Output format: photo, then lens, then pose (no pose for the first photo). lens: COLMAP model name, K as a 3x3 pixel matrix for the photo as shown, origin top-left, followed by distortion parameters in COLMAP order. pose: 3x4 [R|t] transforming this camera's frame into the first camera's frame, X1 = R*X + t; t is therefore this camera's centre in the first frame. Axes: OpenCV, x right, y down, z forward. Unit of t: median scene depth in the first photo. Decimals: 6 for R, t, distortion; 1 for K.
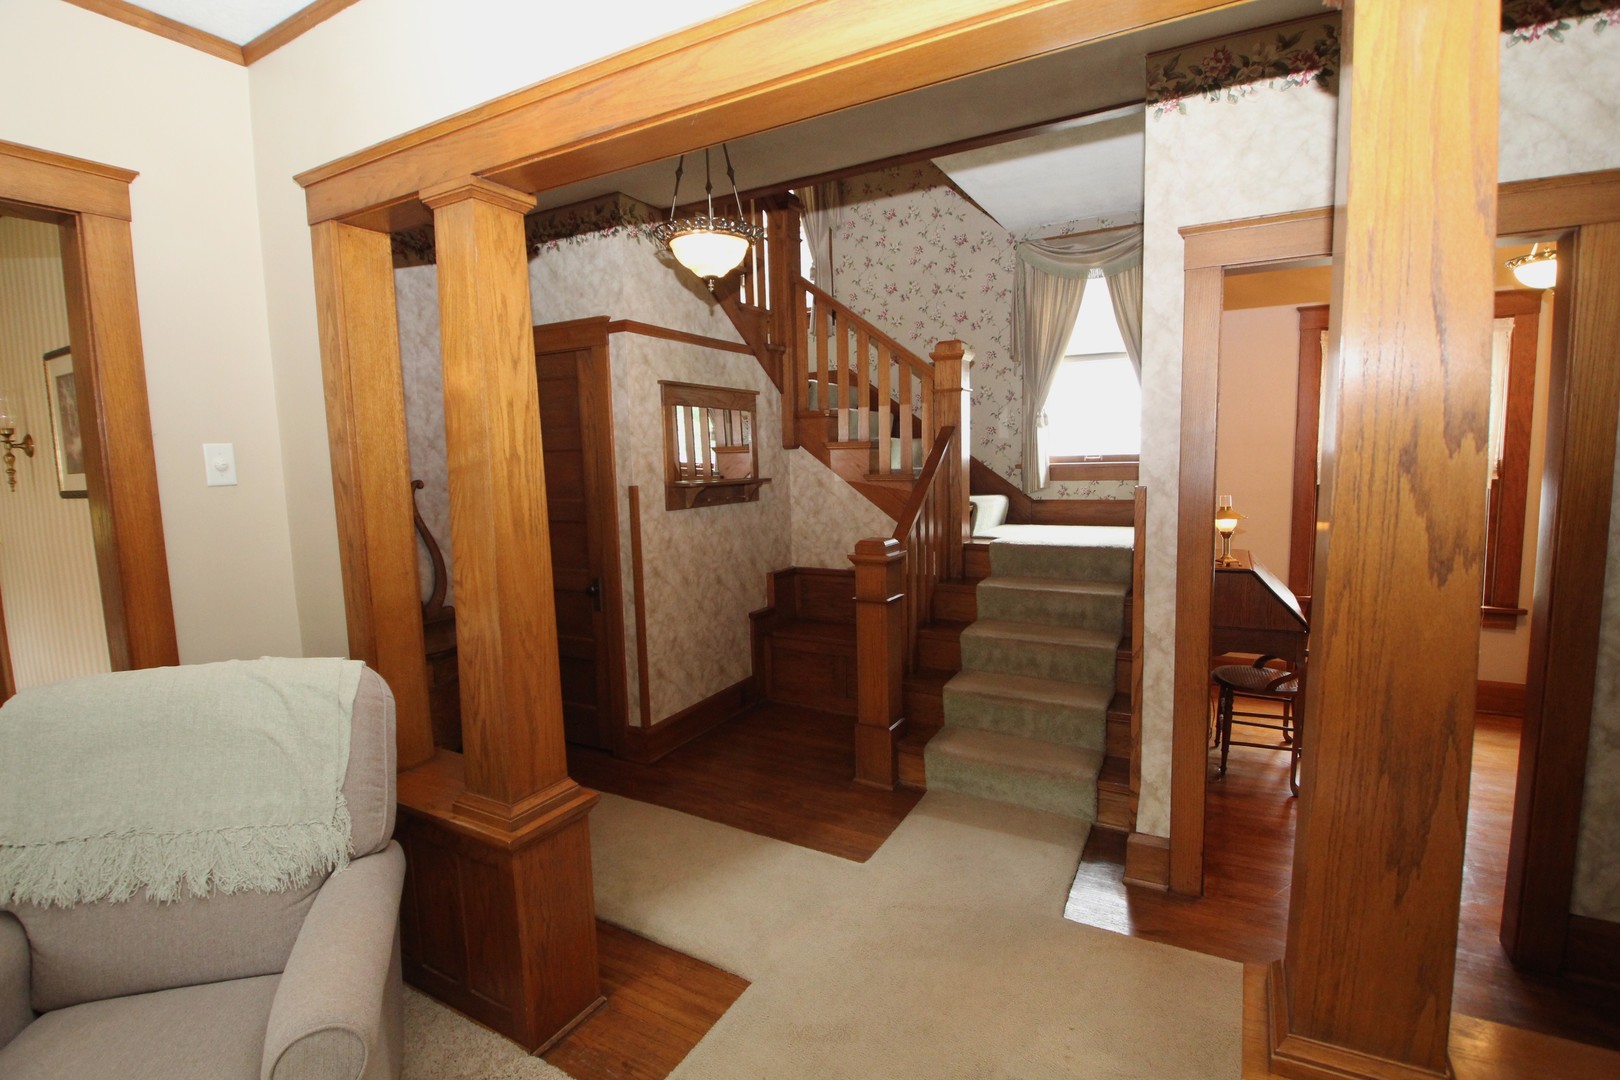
lens RADIAL K [[755.2, 0, 810.9], [0, 755.2, 540.9], [0, 0, 1]] dist [-0.000022, -0.014975]
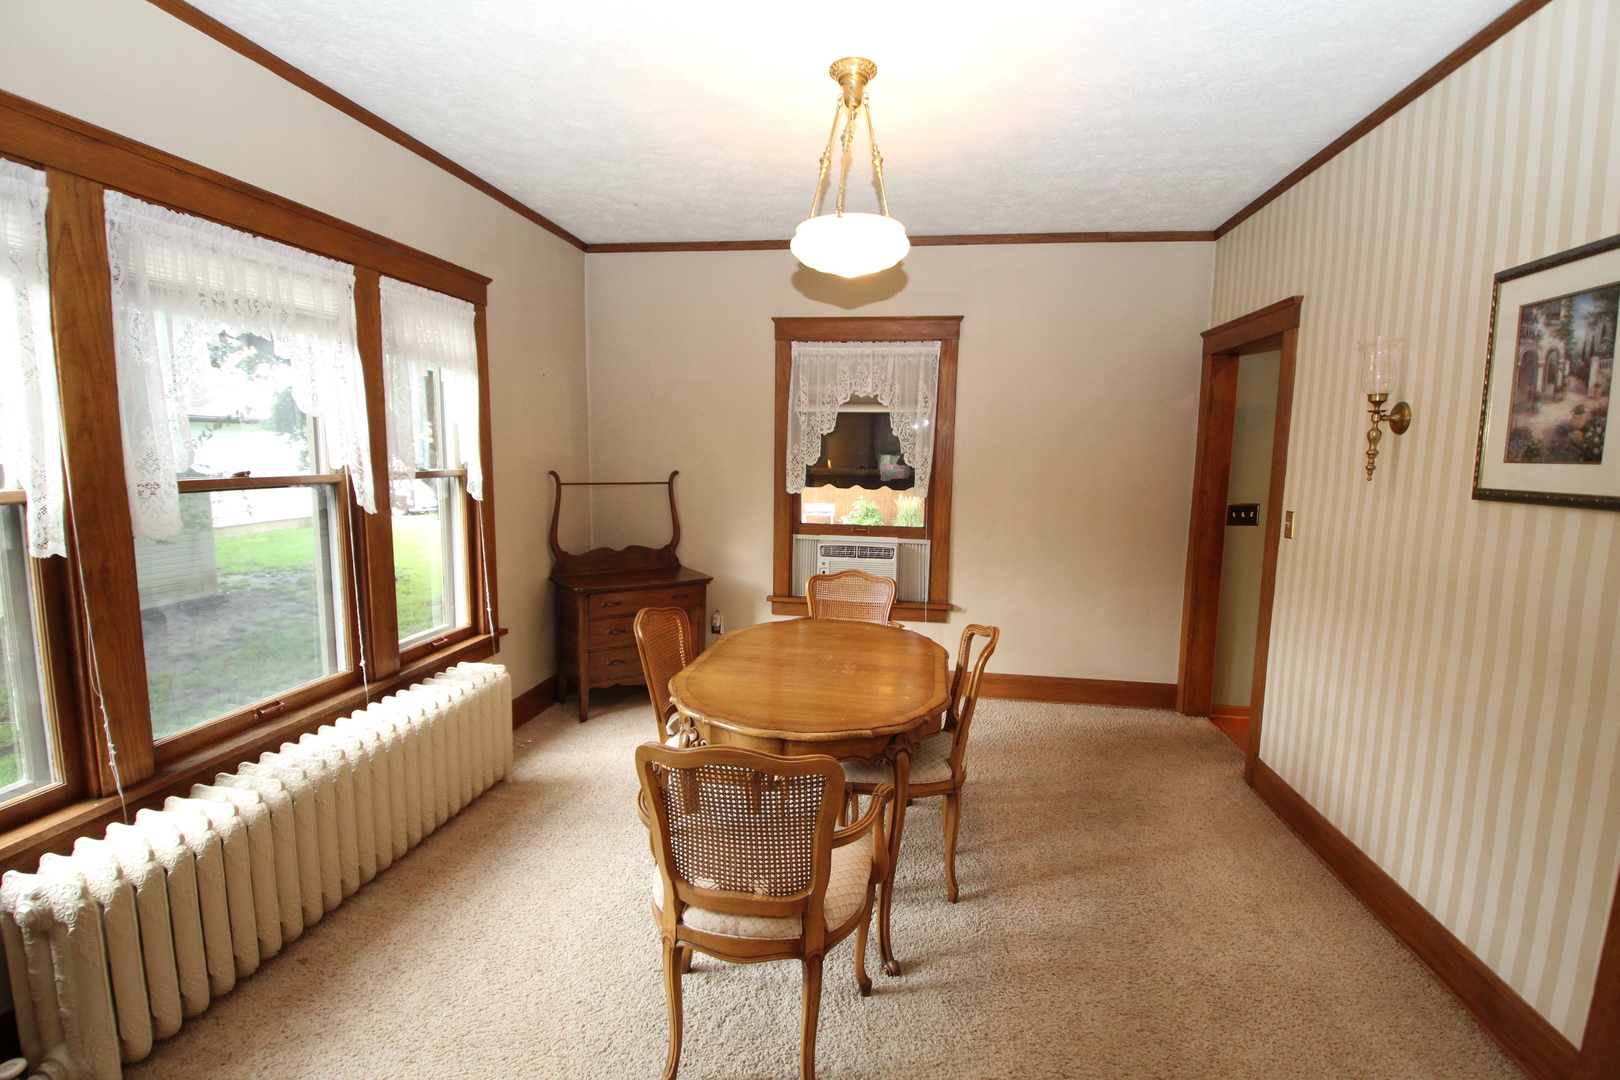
lens RADIAL K [[755.2, 0, 815.4], [0, 755.2, 546.0], [0, 0, 1]] dist [-0.000022, -0.014975]
pose [[0.362971, 0.153608, -0.919052, -0.882589], [-0.129337, 0.985076, 0.113563, -0.025190], [0.922781, 0.077647, 0.377421, 0.332081]]
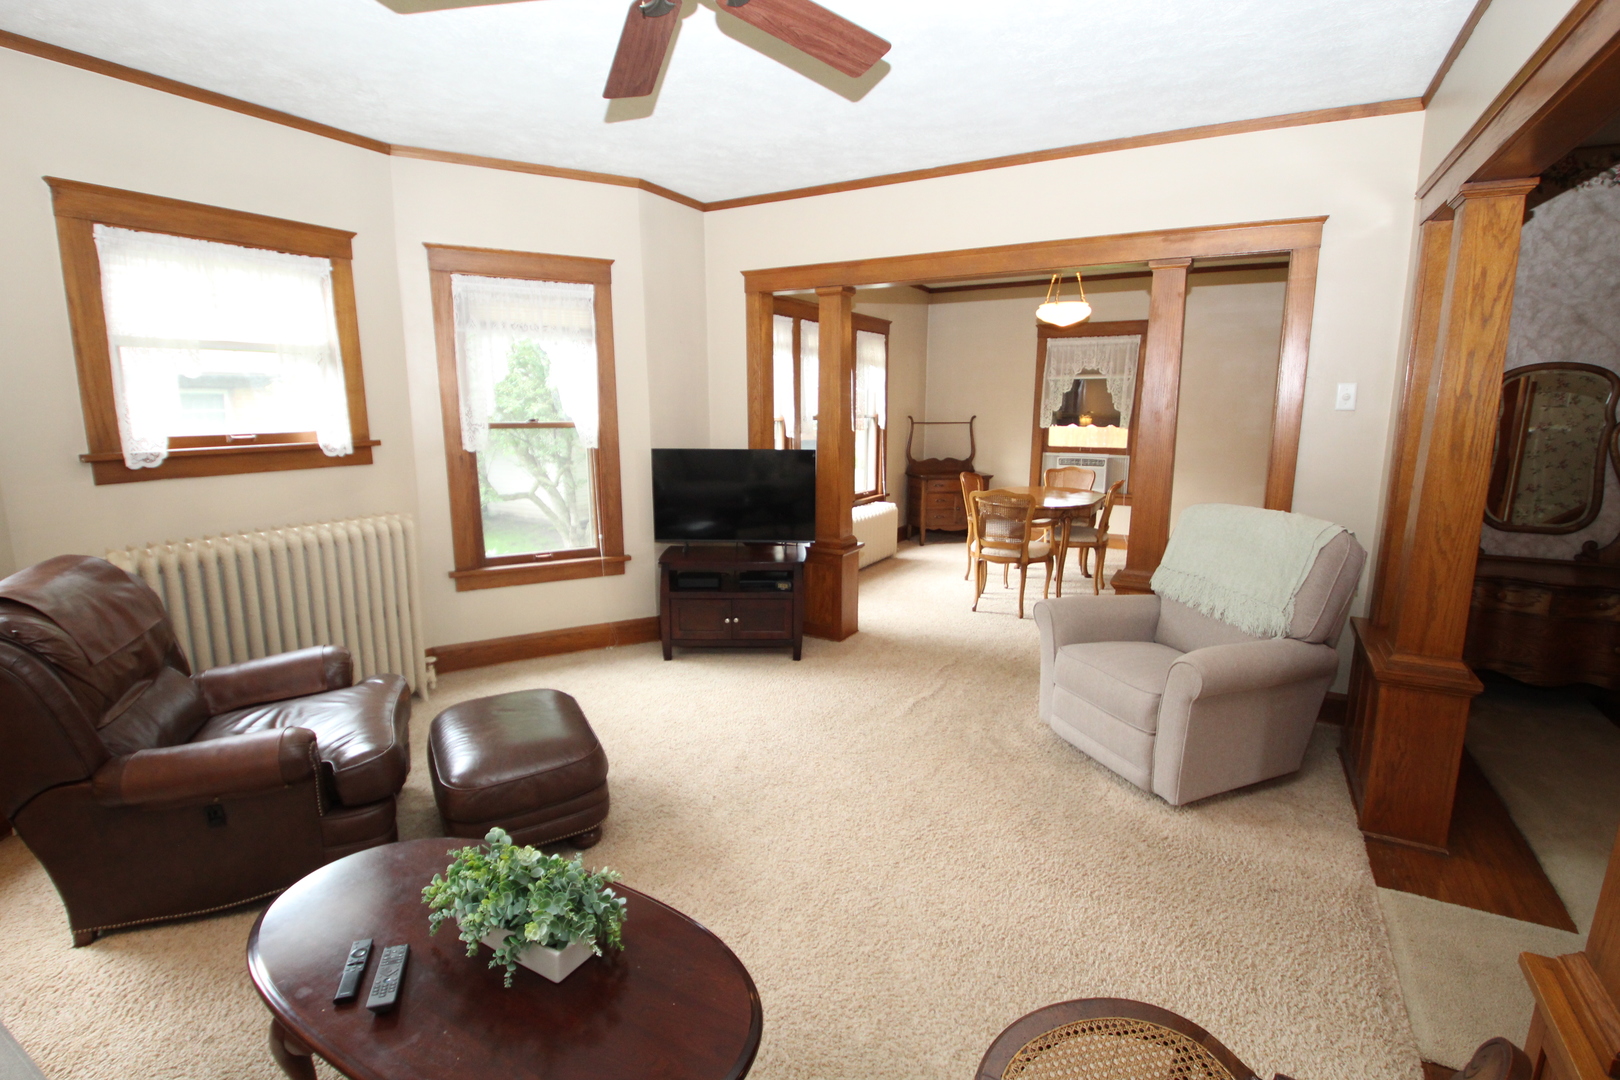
lens RADIAL K [[755.2, 0, 797.0], [0, 755.2, 548.3], [0, 0, 1]] dist [-0.000022, -0.014975]
pose [[-0.012998, 0.214108, -0.976723, 0.878206], [-0.107430, 0.970853, 0.214251, -0.009017], [0.994128, 0.107714, 0.010382, -0.109823]]
